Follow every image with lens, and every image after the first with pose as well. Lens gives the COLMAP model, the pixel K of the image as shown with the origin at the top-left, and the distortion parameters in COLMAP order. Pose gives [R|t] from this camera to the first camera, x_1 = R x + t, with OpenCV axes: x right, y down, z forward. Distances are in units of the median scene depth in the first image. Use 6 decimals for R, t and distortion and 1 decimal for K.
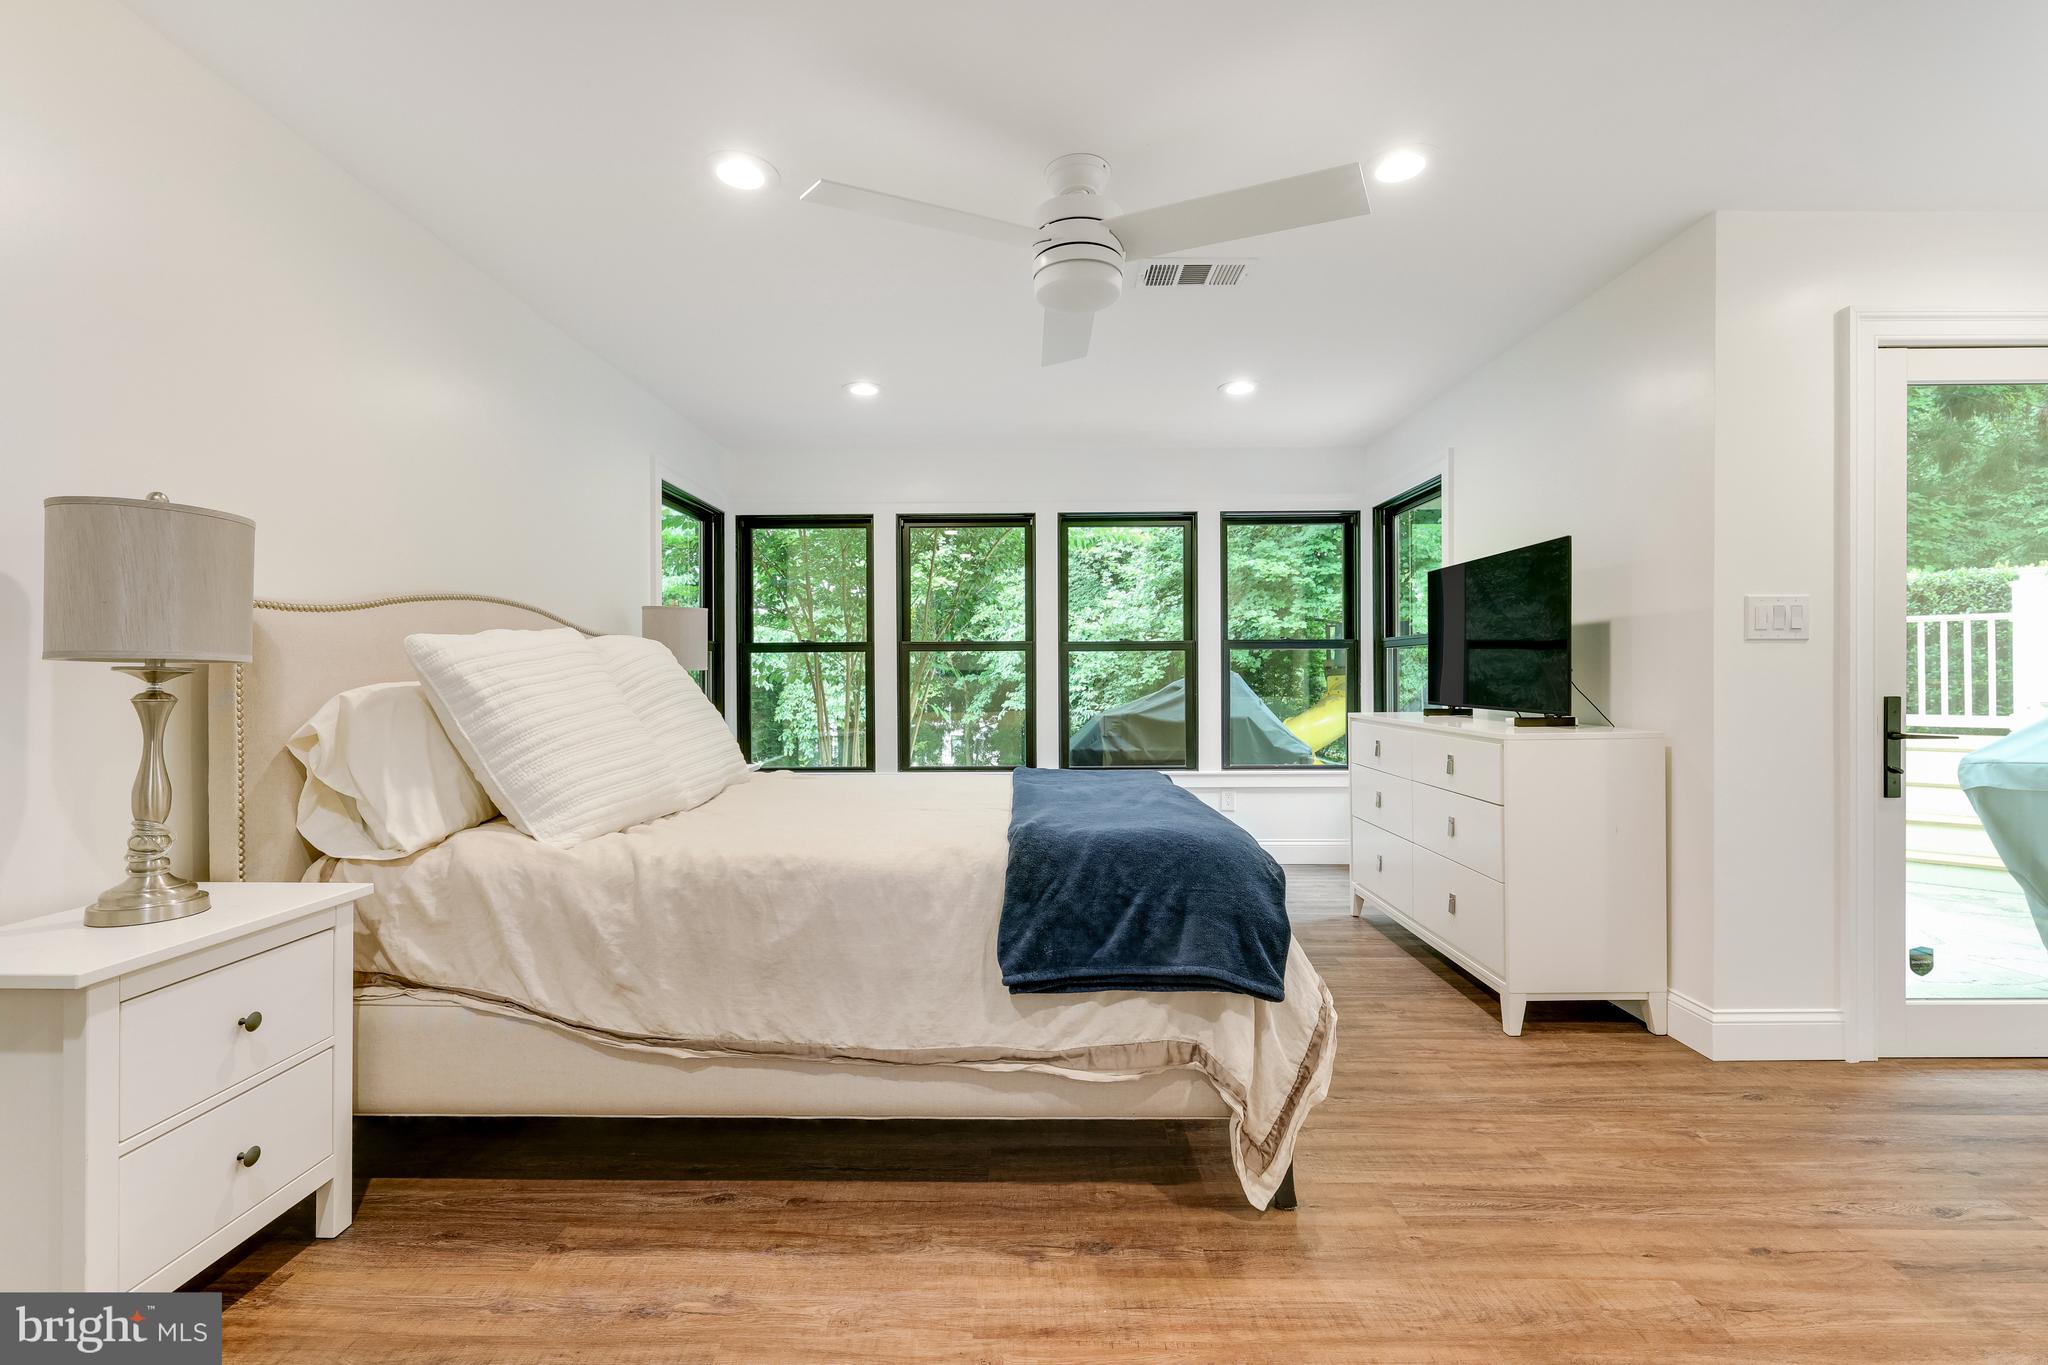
lens RADIAL K [[895.1, 0, 1011.7], [0, 895.1, 678.3], [0, 0, 1]] dist [0.001820, -0.000018]
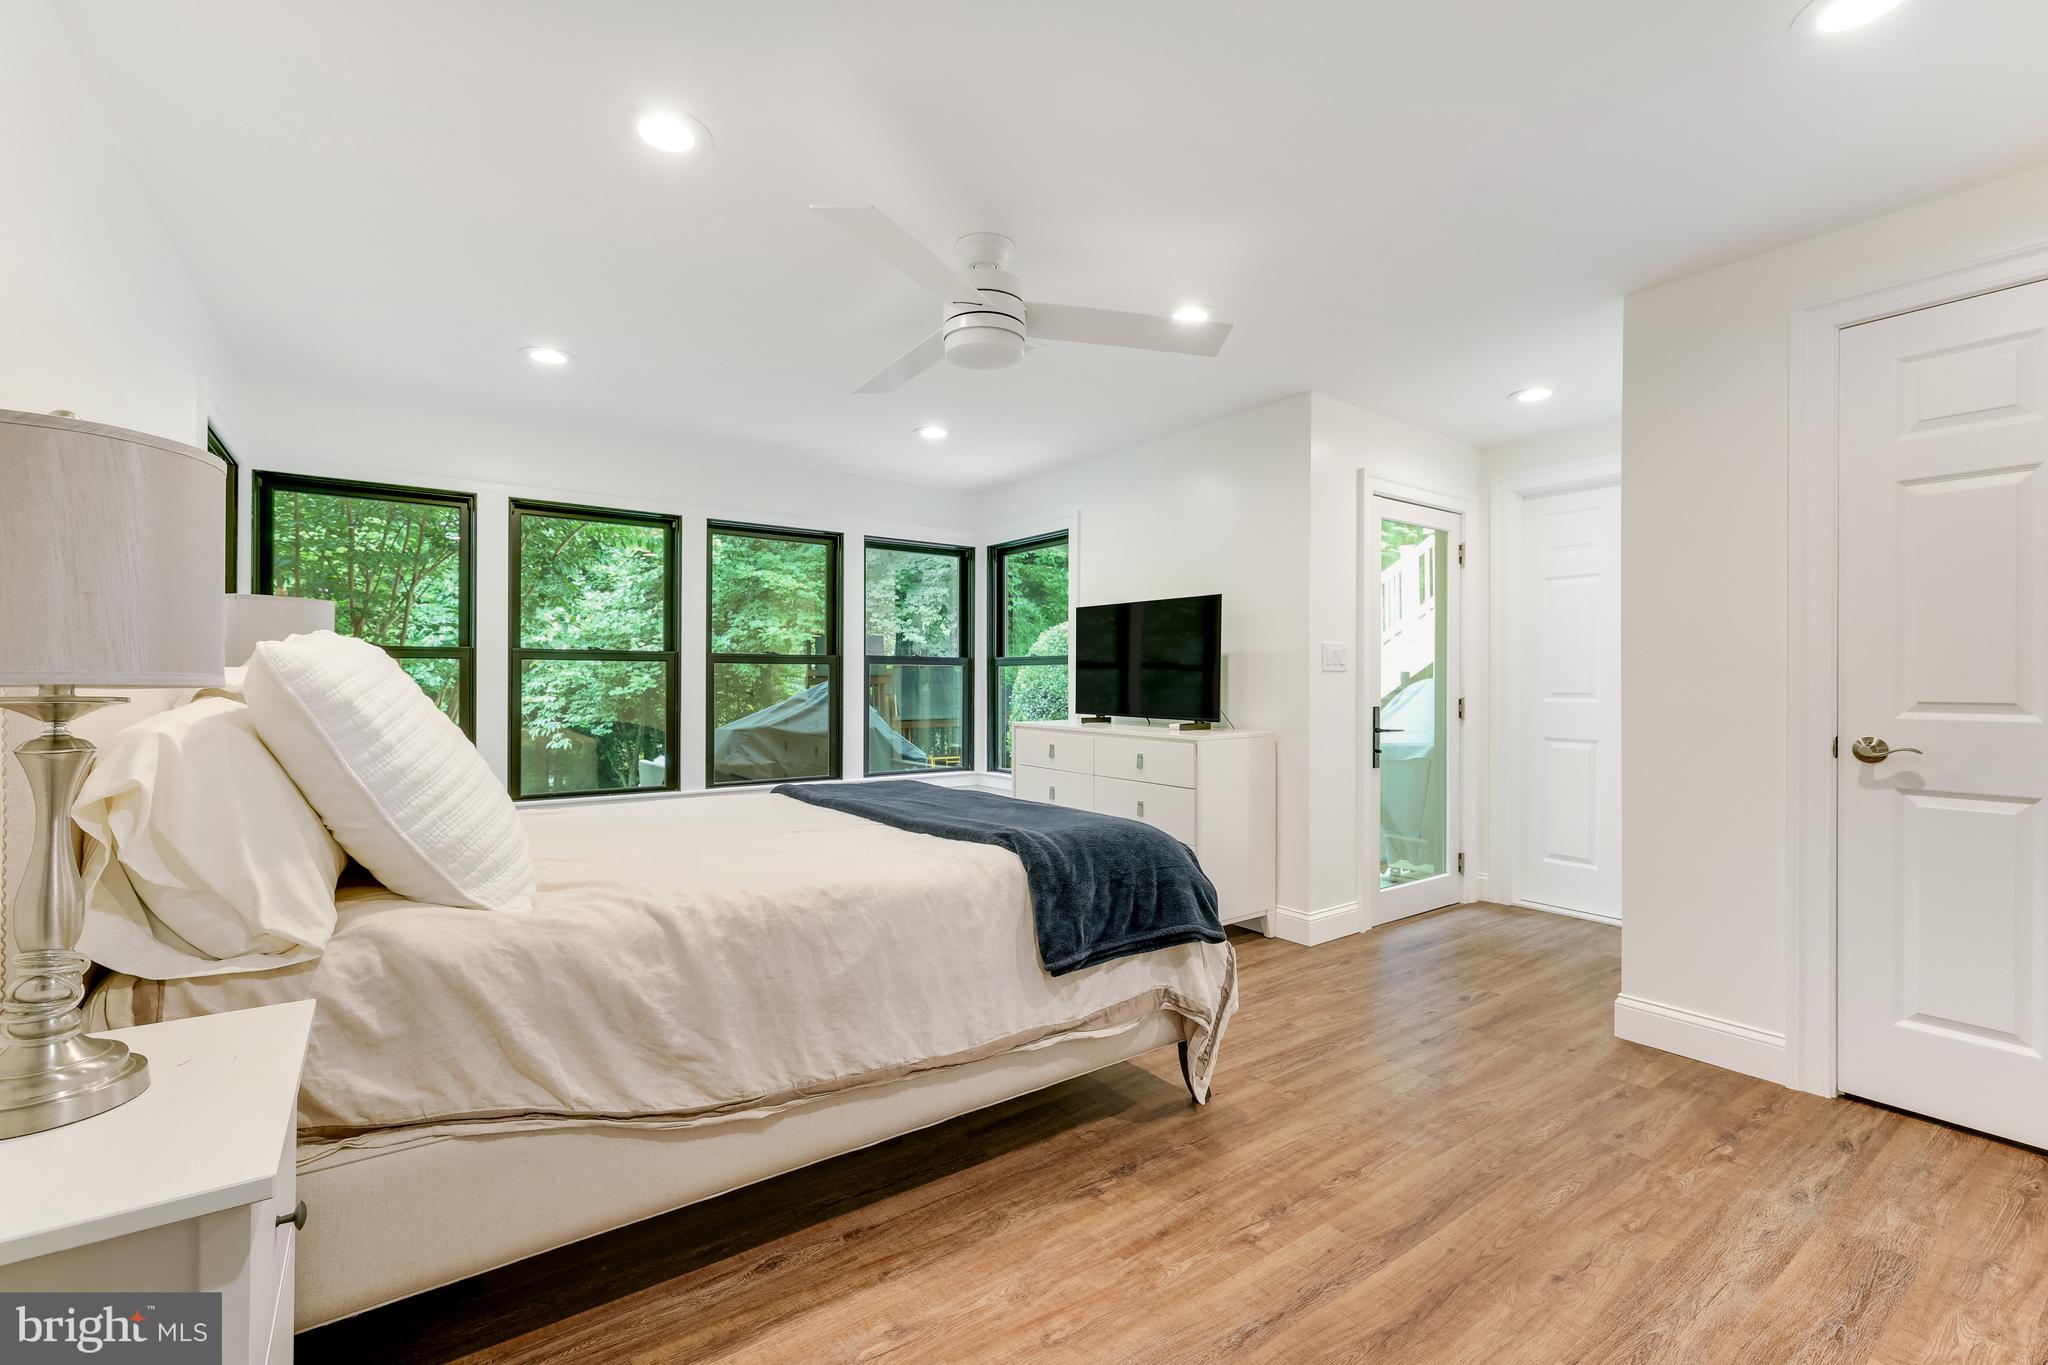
lens RADIAL K [[895.1, 0, 1011.7], [0, 895.1, 678.3], [0, 0, 1]] dist [0.001820, -0.000018]
pose [[0.800351, 0.008224, 0.599475, -0.683322], [-0.003729, 0.999955, -0.008739, -0.018571], [-0.599520, 0.004759, 0.800346, 0.104187]]
